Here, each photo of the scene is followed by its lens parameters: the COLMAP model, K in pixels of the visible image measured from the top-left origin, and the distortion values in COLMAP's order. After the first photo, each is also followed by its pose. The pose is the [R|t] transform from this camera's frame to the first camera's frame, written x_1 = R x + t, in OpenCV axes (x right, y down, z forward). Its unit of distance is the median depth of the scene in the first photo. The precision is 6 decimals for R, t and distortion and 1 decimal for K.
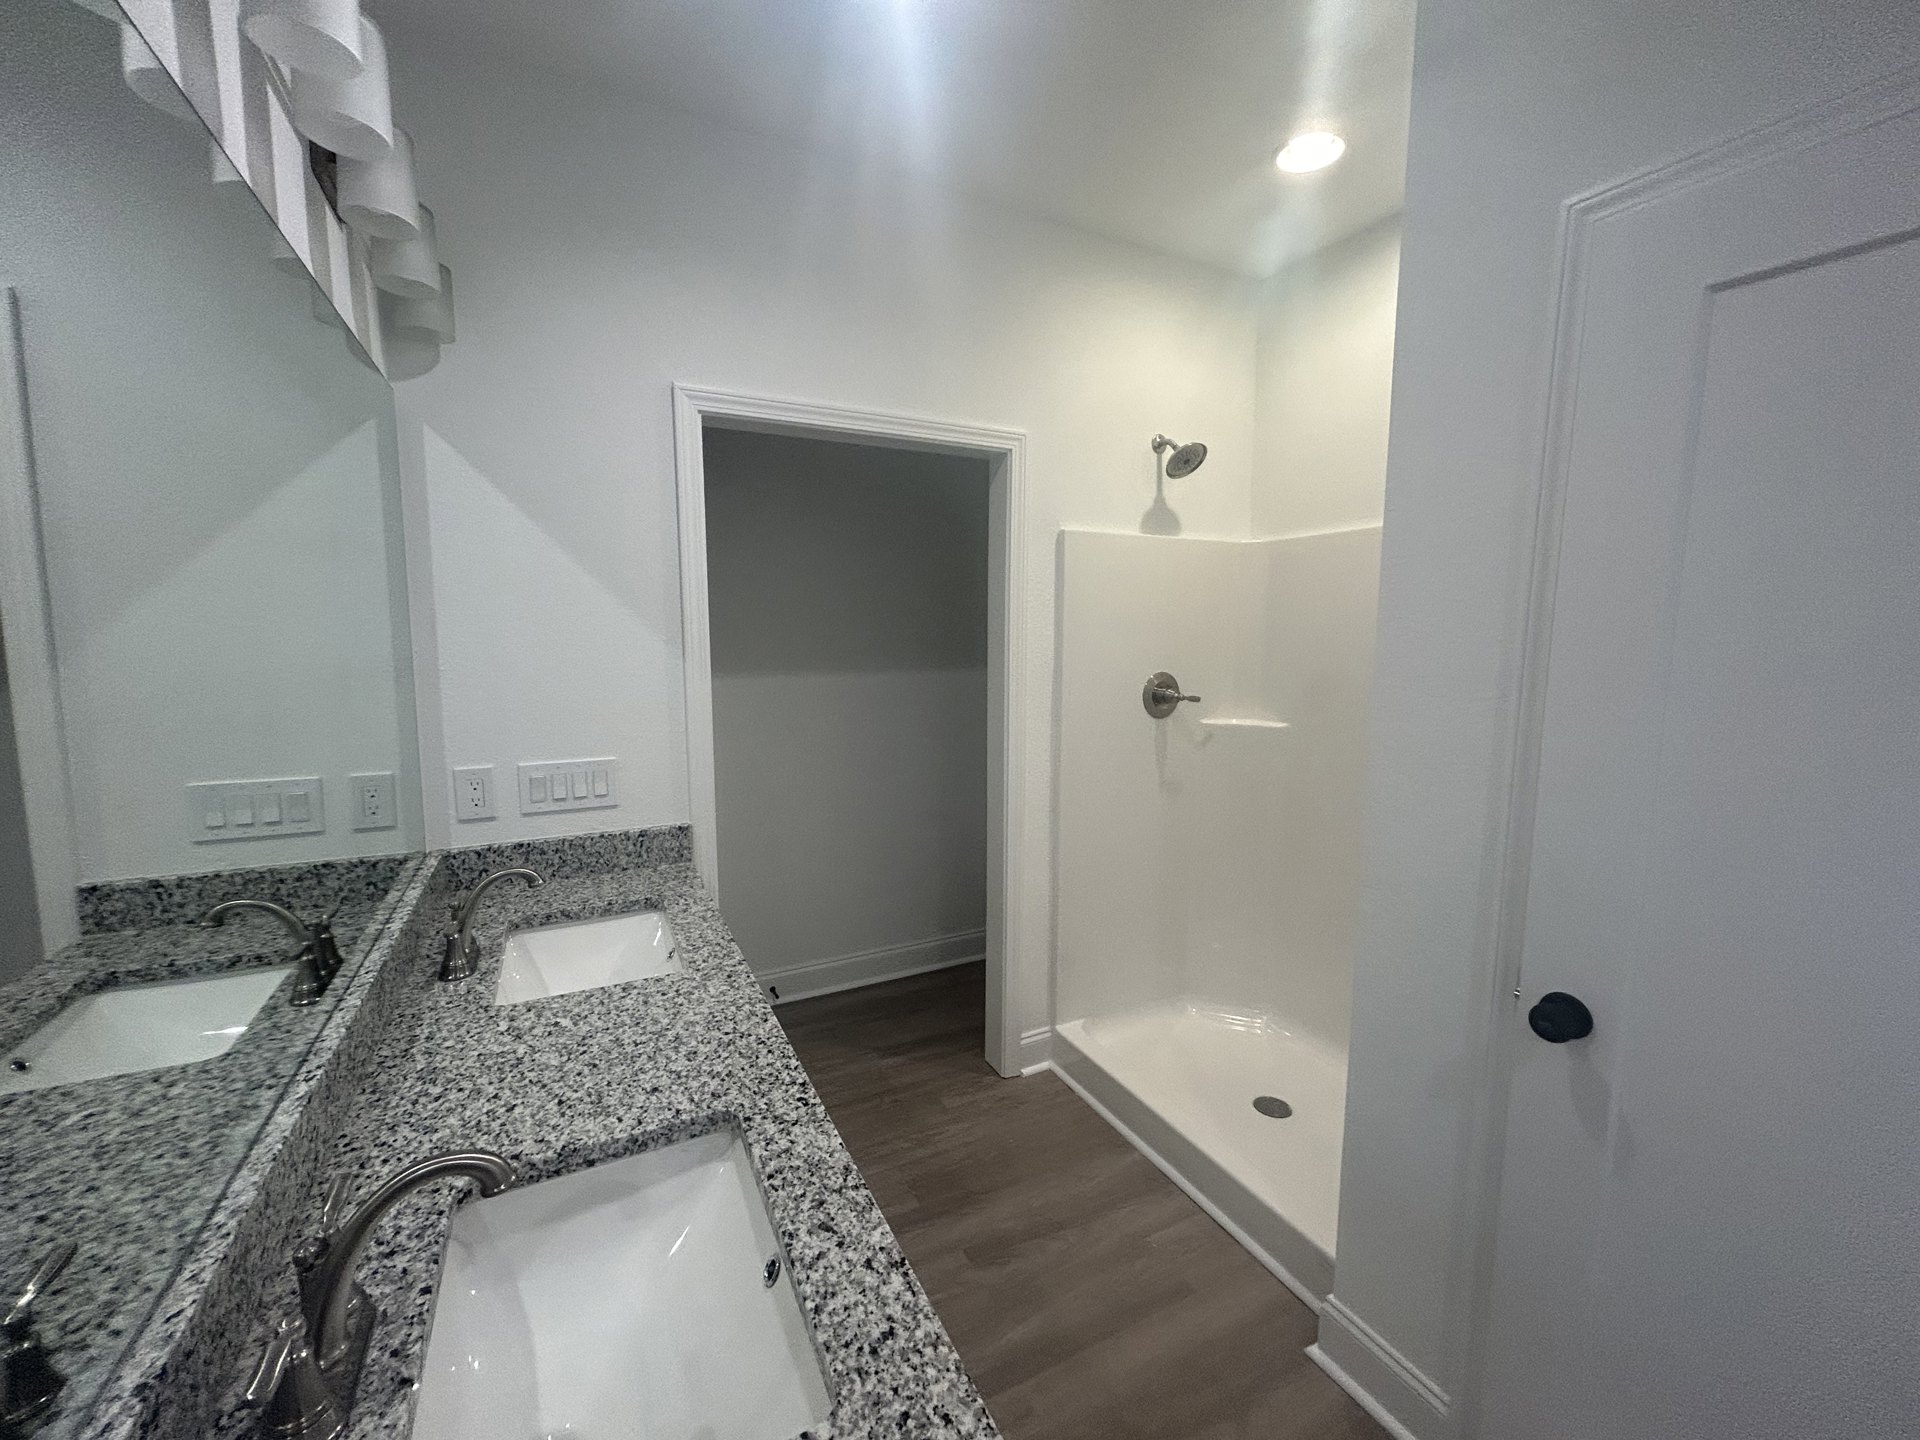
lens RADIAL K [[776.9, 0, 960.0], [0, 776.9, 720.0], [0, 0, 1]] dist [-0.000898, -0.000202]
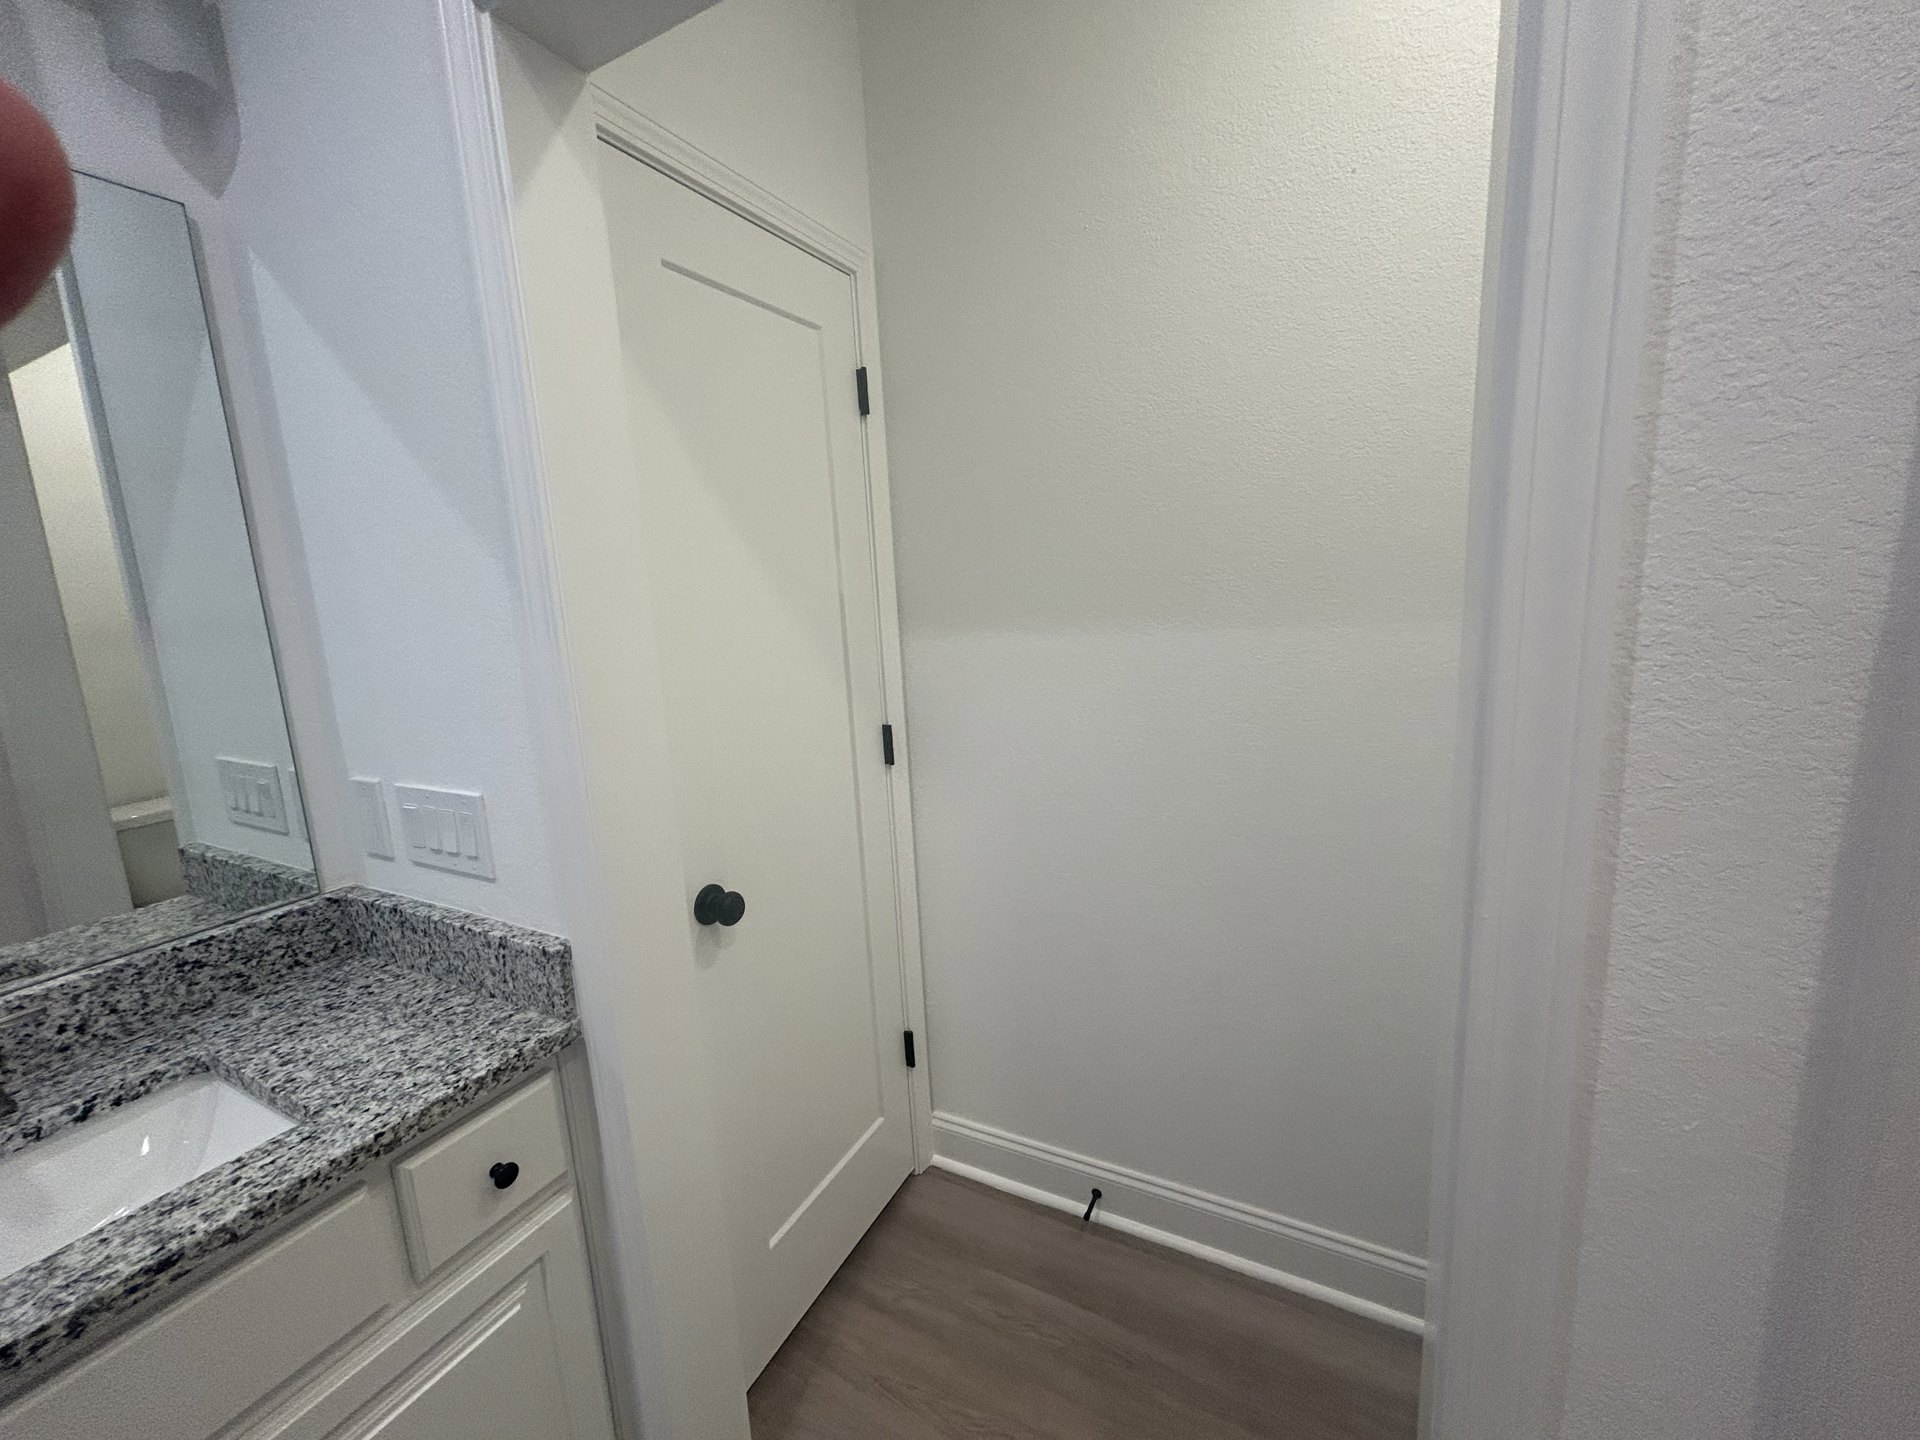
lens RADIAL K [[776.9, 0, 960.0], [0, 776.9, 720.0], [0, 0, 1]] dist [-0.000898, -0.000202]
pose [[0.579137, 0.108953, -0.807917, 0.193431], [-0.044741, 0.993783, 0.101947, -0.076834], [0.814002, -0.022895, 0.580411, 0.990822]]
